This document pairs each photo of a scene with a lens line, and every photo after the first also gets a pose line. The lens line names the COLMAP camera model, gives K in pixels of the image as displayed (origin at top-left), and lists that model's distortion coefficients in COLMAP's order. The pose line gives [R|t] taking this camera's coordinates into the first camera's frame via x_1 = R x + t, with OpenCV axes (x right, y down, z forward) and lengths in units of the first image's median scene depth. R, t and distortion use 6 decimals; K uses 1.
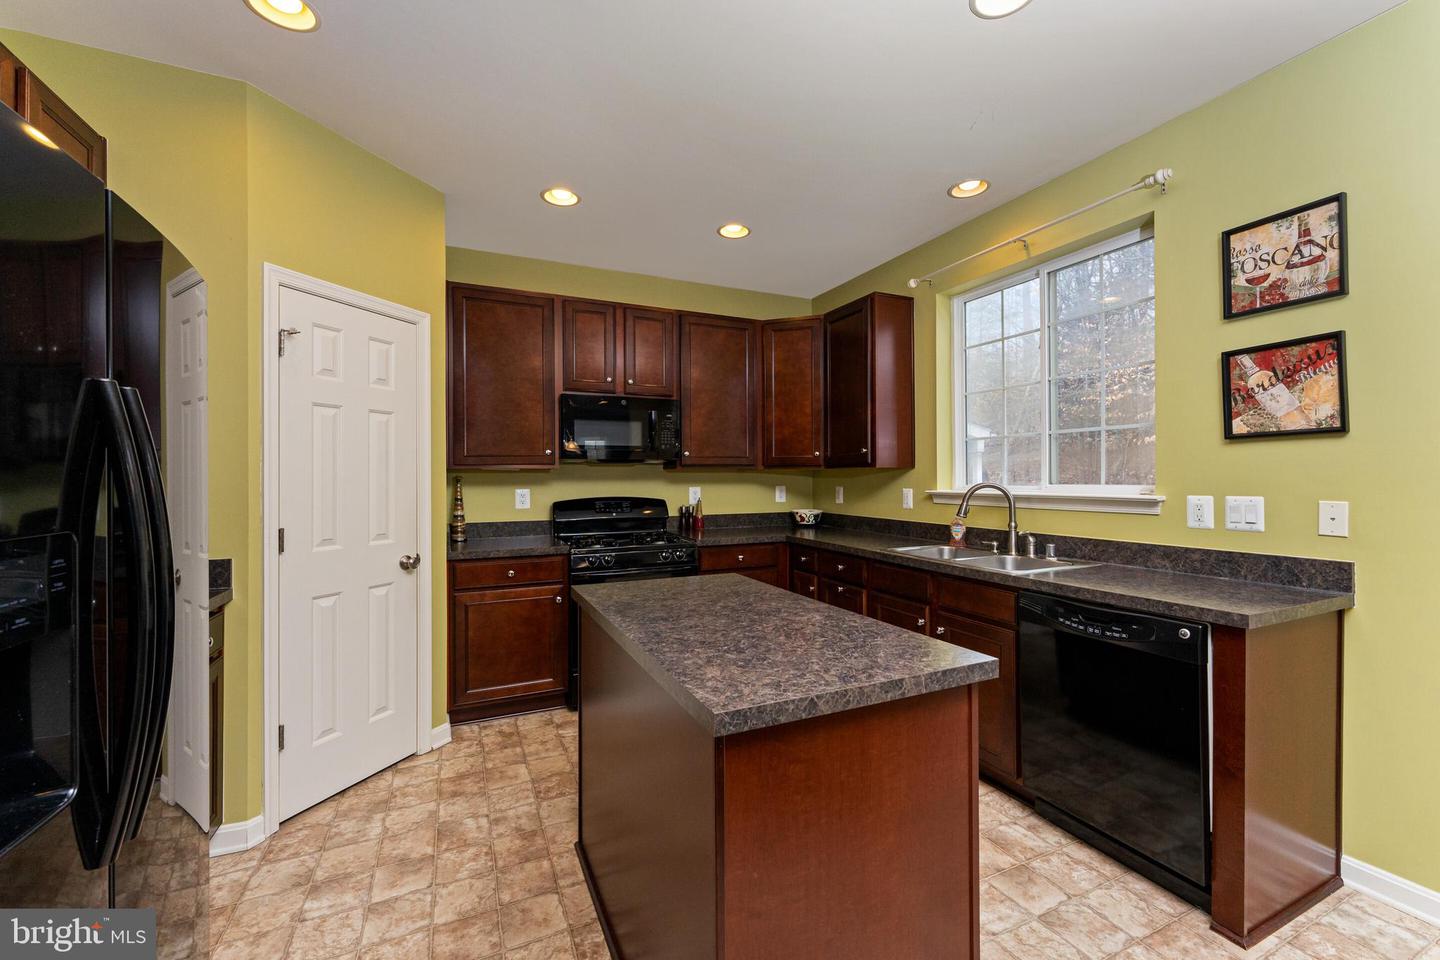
lens RADIAL K [[584.7, 0, 699.1], [0, 584.7, 476.3], [0, 0, 1]] dist [0.006873, -0.000416]
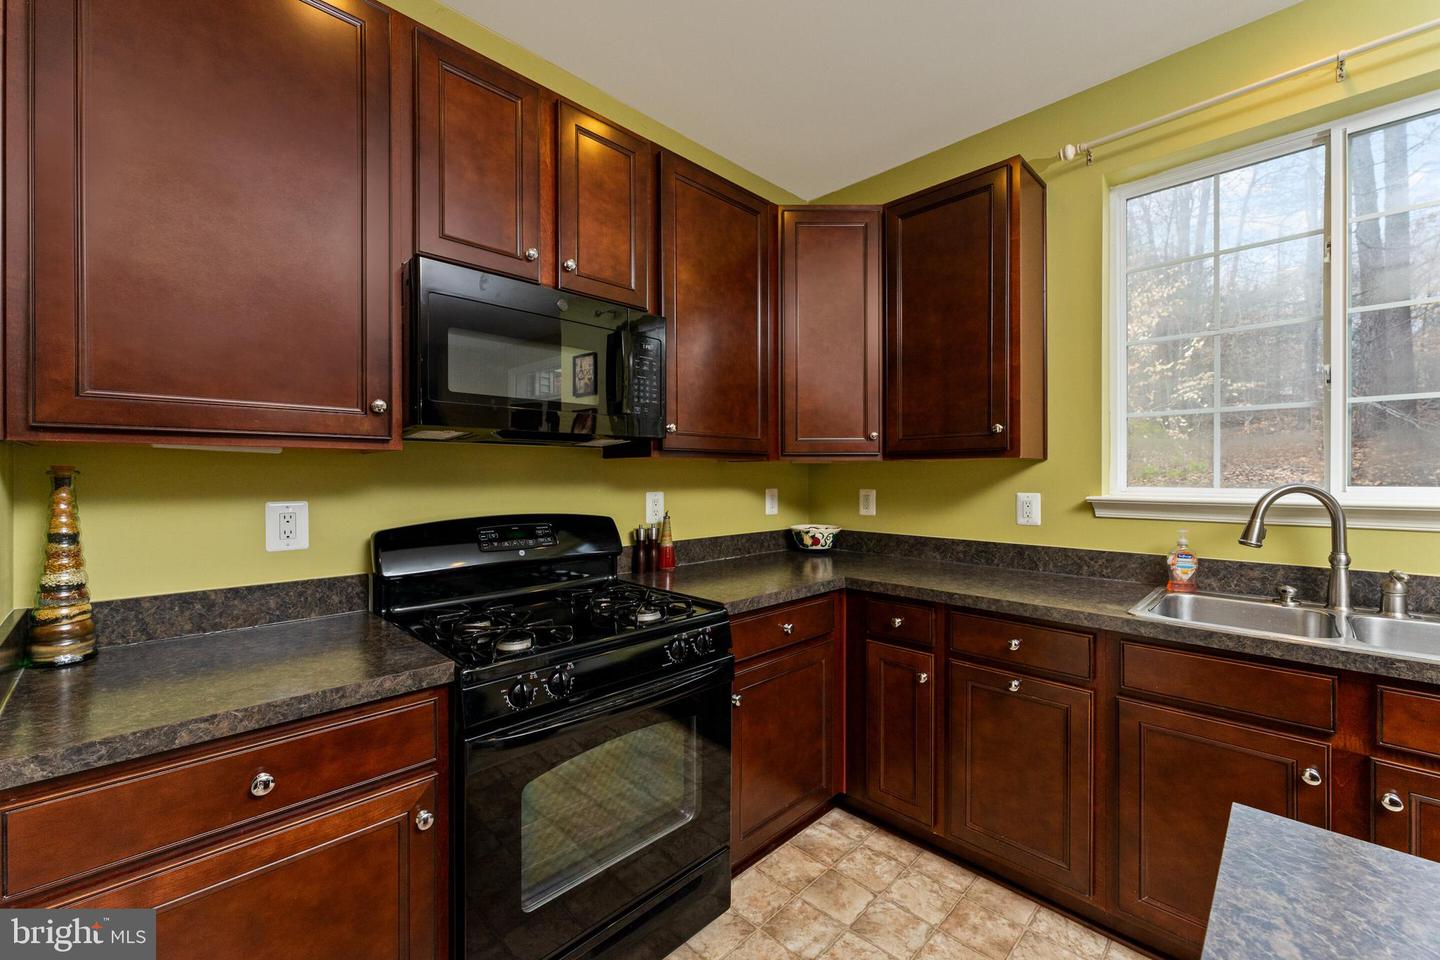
lens RADIAL K [[584.7, 0, 682.8], [0, 584.7, 439.5], [0, 0, 1]] dist [0.006873, -0.000416]
pose [[0.934944, 0.025574, 0.353873, -0.187631], [-0.004151, 0.998119, -0.061166, 0.004873], [-0.354772, 0.055718, 0.933291, 0.513028]]
